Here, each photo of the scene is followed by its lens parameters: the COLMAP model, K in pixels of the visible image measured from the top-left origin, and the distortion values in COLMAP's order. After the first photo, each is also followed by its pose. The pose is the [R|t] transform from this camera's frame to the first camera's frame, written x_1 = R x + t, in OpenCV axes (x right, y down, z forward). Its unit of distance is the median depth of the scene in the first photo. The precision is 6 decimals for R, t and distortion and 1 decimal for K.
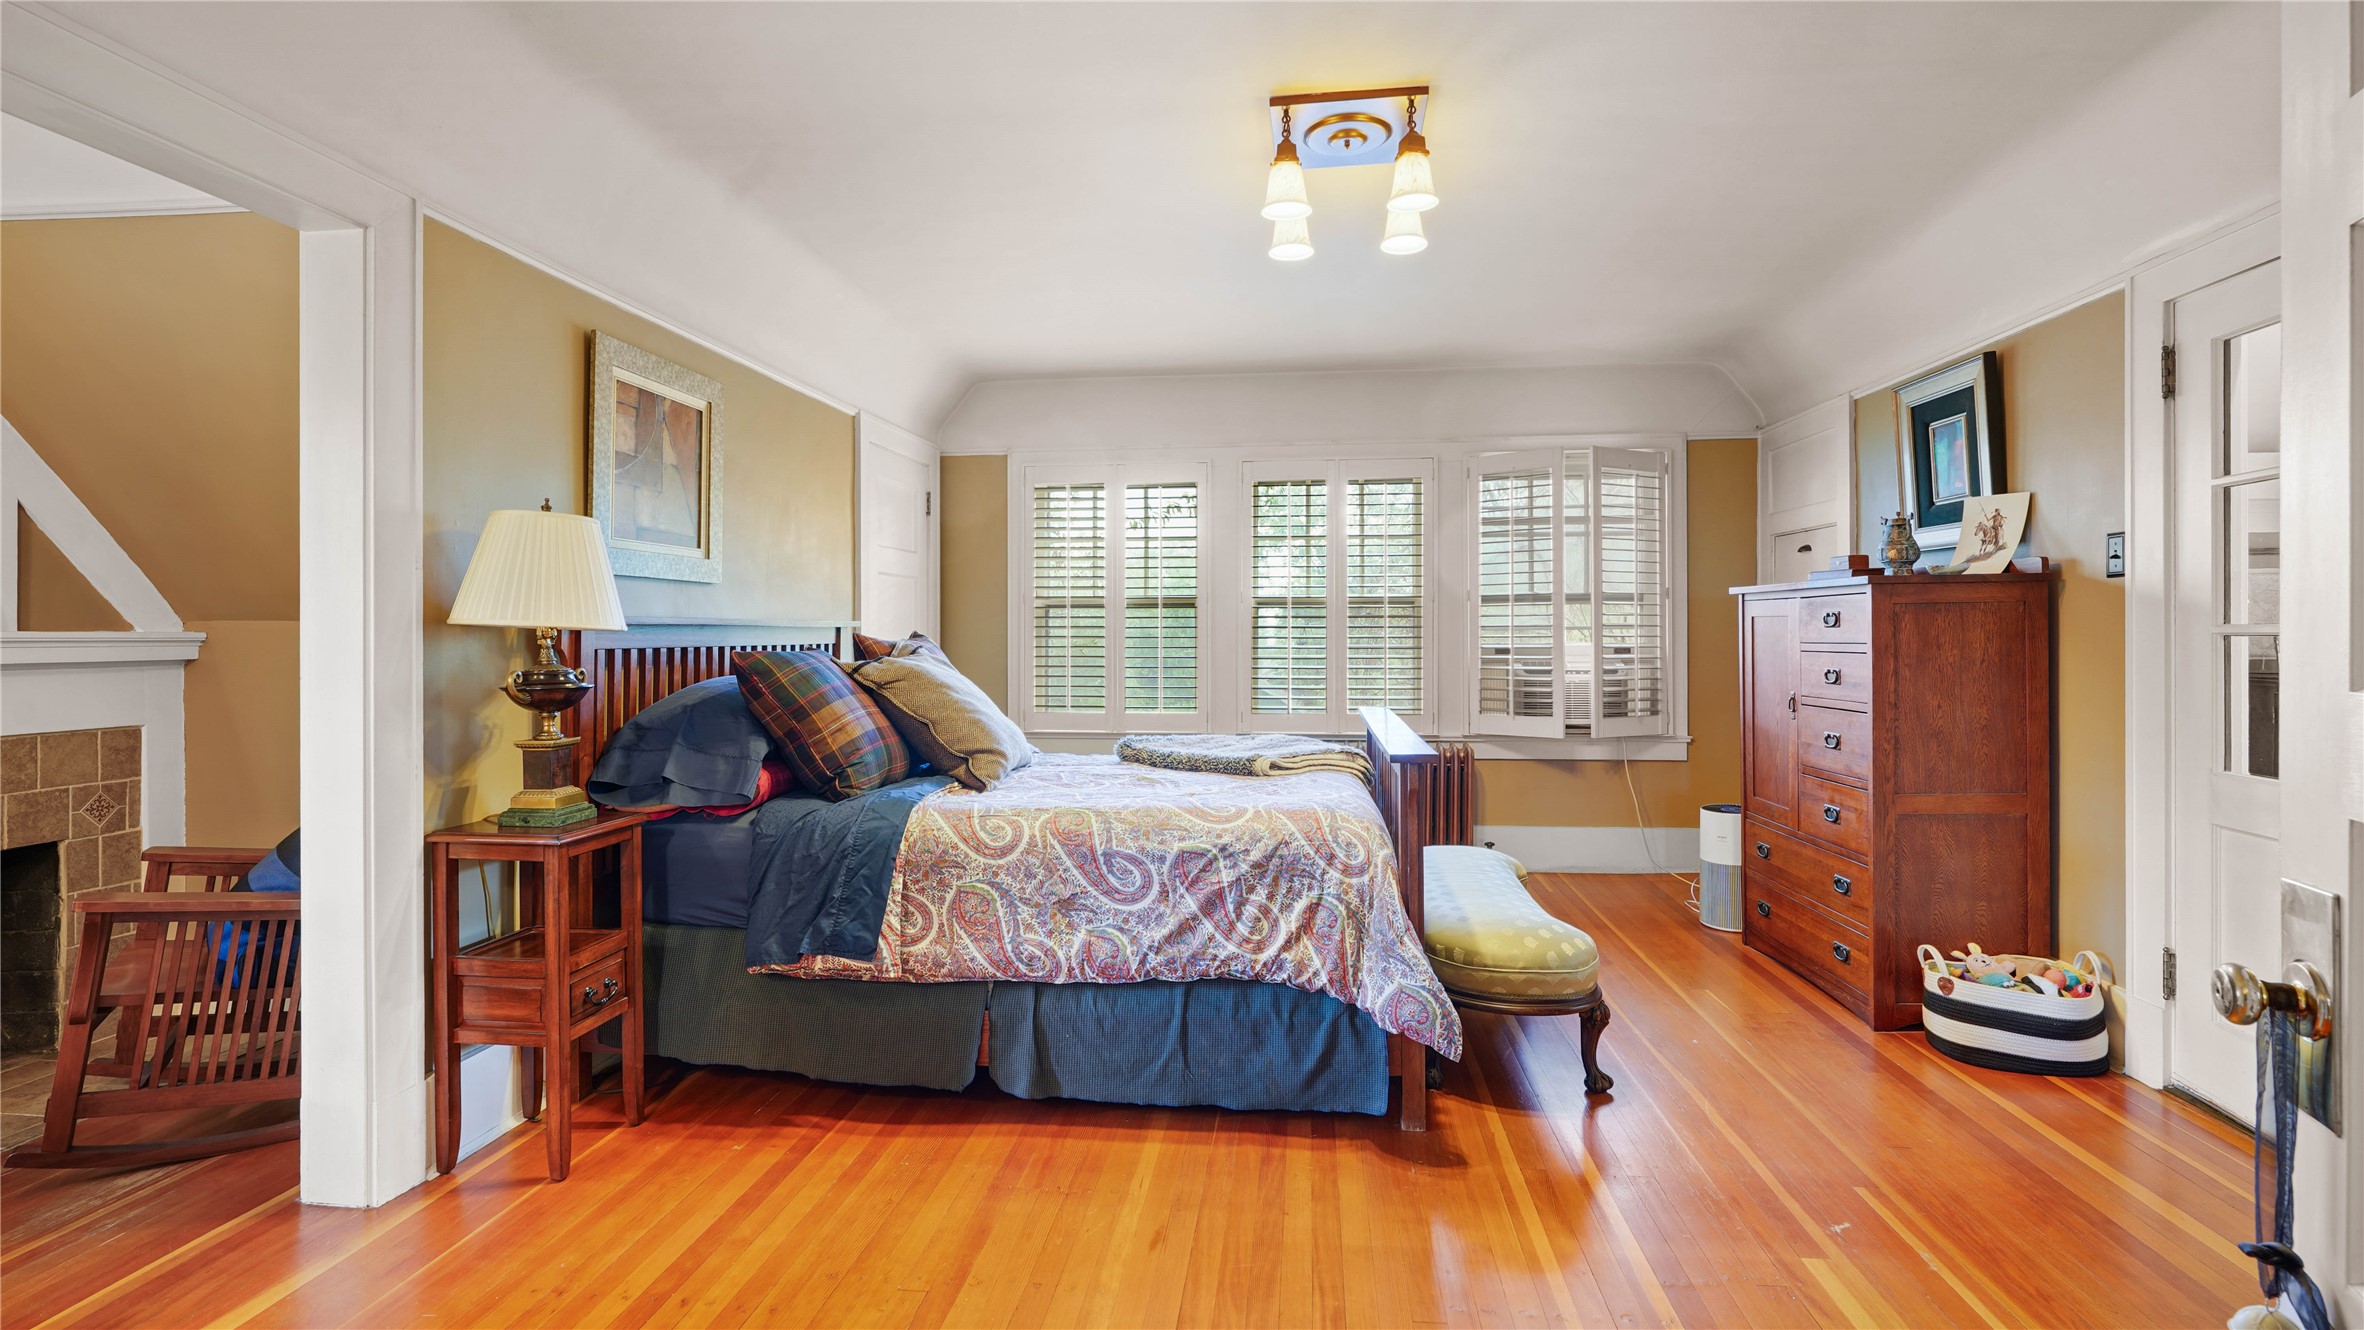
lens RADIAL K [[1091.7, 0, 1181.2], [0, 1091.7, 641.2], [0, 0, 1]] dist [0.002808, 0.001067]
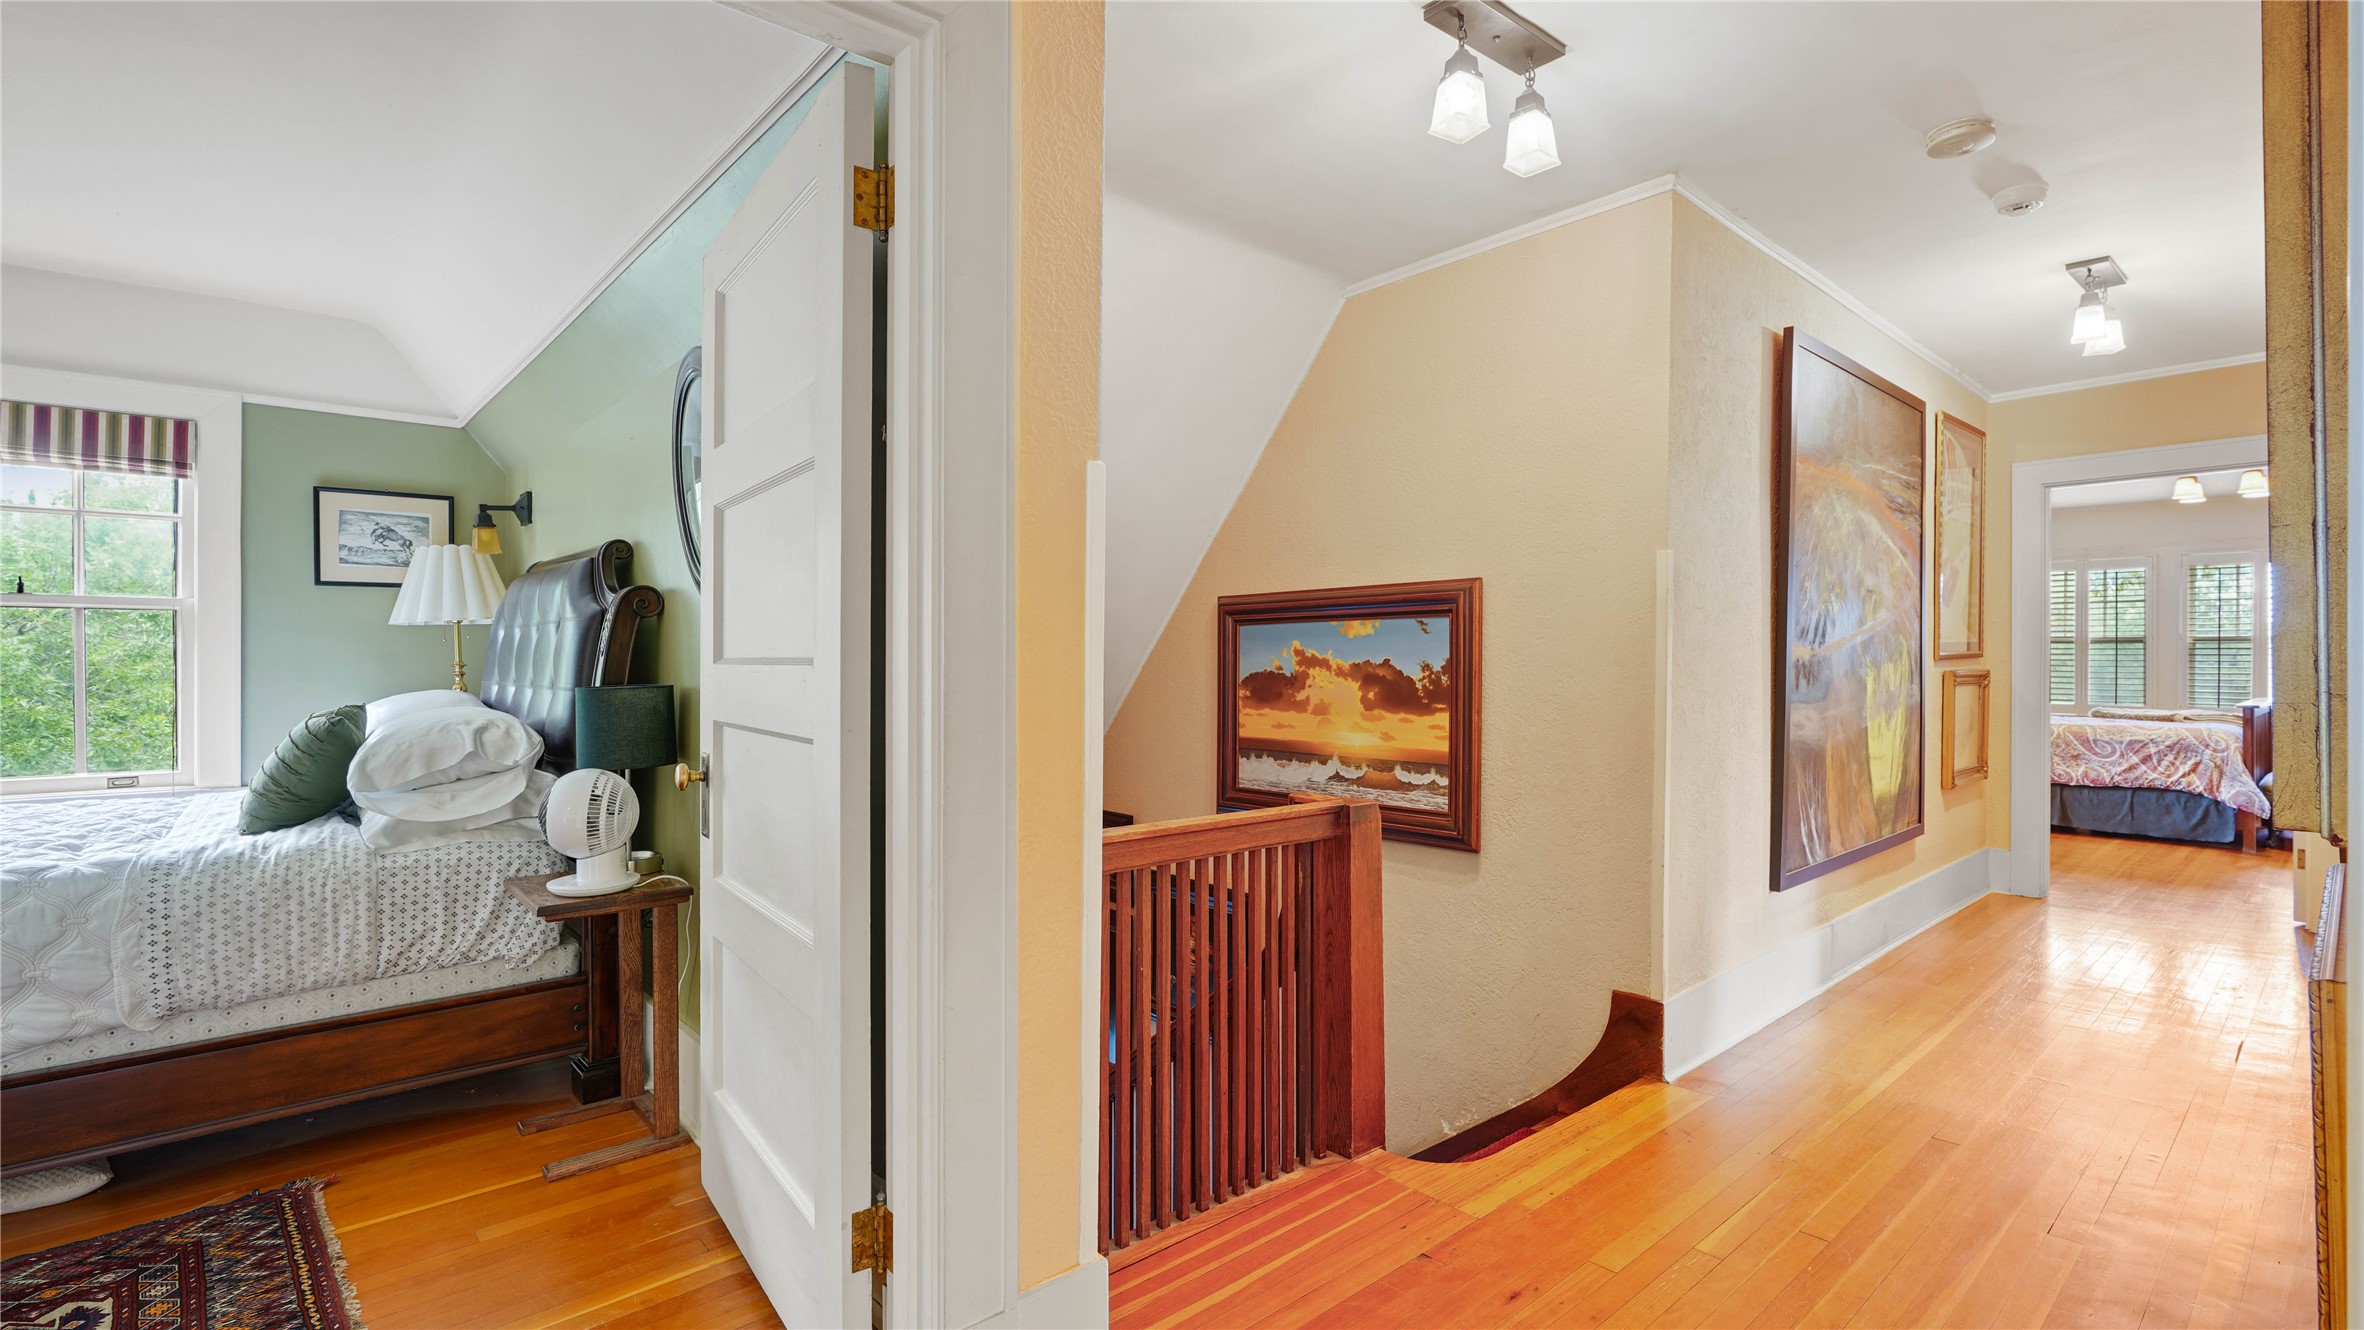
lens RADIAL K [[1091.7, 0, 1188.4], [0, 1091.7, 670.8], [0, 0, 1]] dist [0.002808, 0.001067]
pose [[0.753108, 0.007594, -0.657853, 0.024416], [-0.005616, 0.999971, 0.005114, 0.020525], [0.657872, -0.000156, 0.753129, -2.570750]]
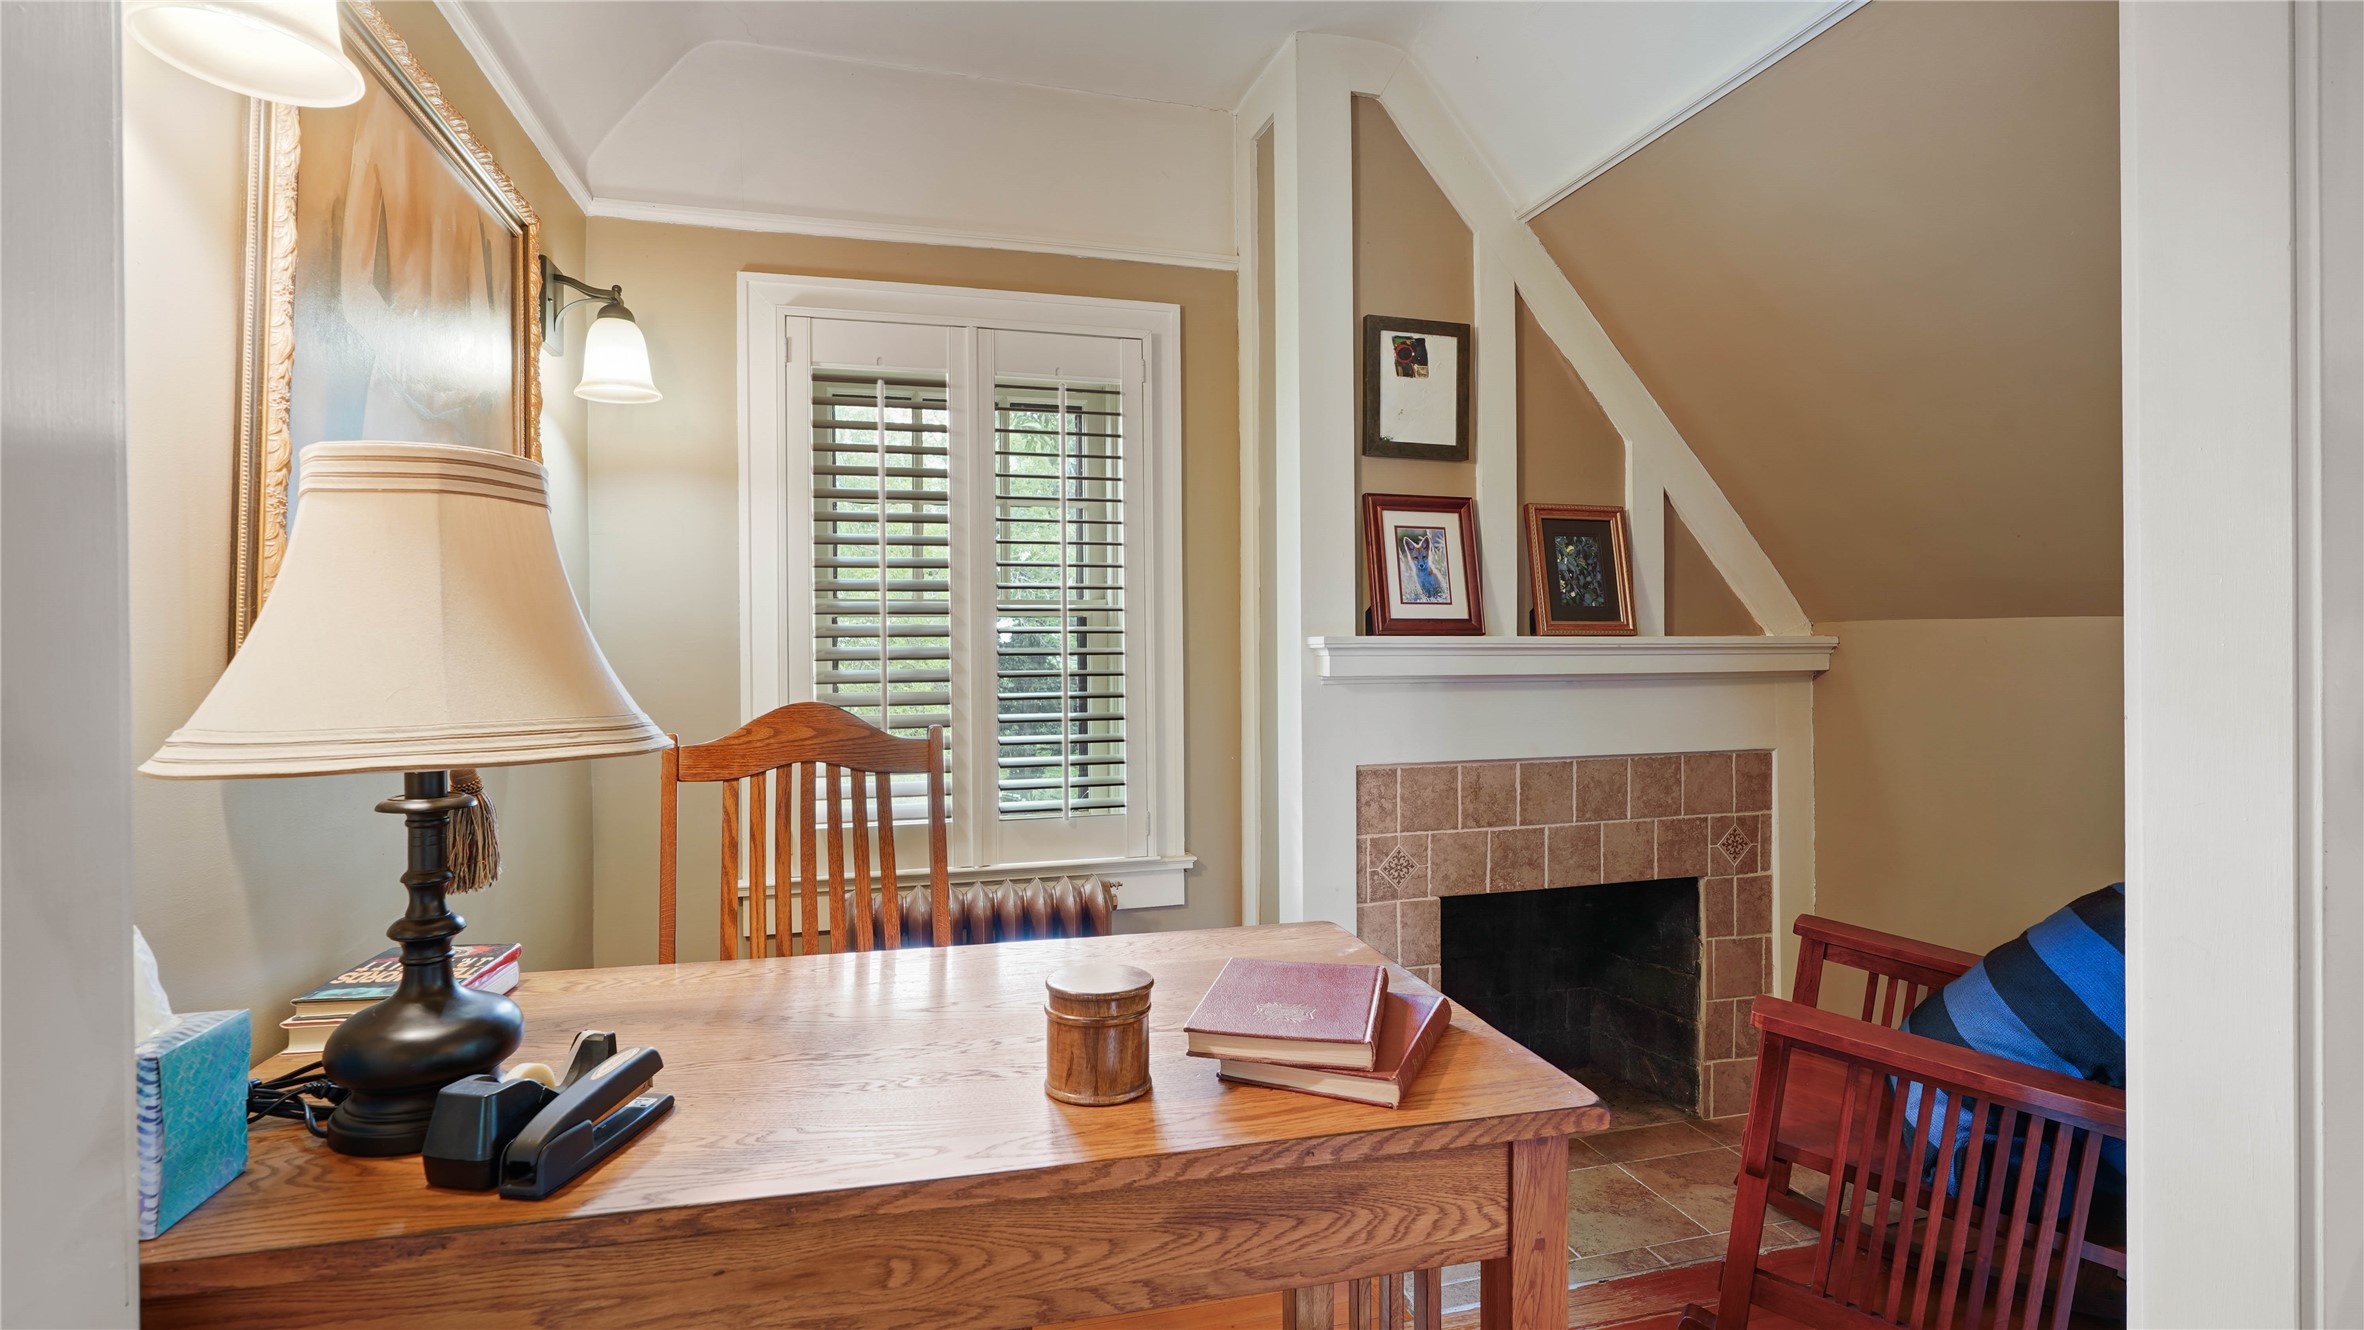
lens RADIAL K [[1091.7, 0, 1178.5], [0, 1091.7, 648.0], [0, 0, 1]] dist [0.002808, 0.001067]
pose [[0.374641, 0.004298, -0.927160, -0.411433], [0.002305, 0.999982, 0.005568, -0.006236], [0.927167, -0.004223, 0.374624, 0.320320]]
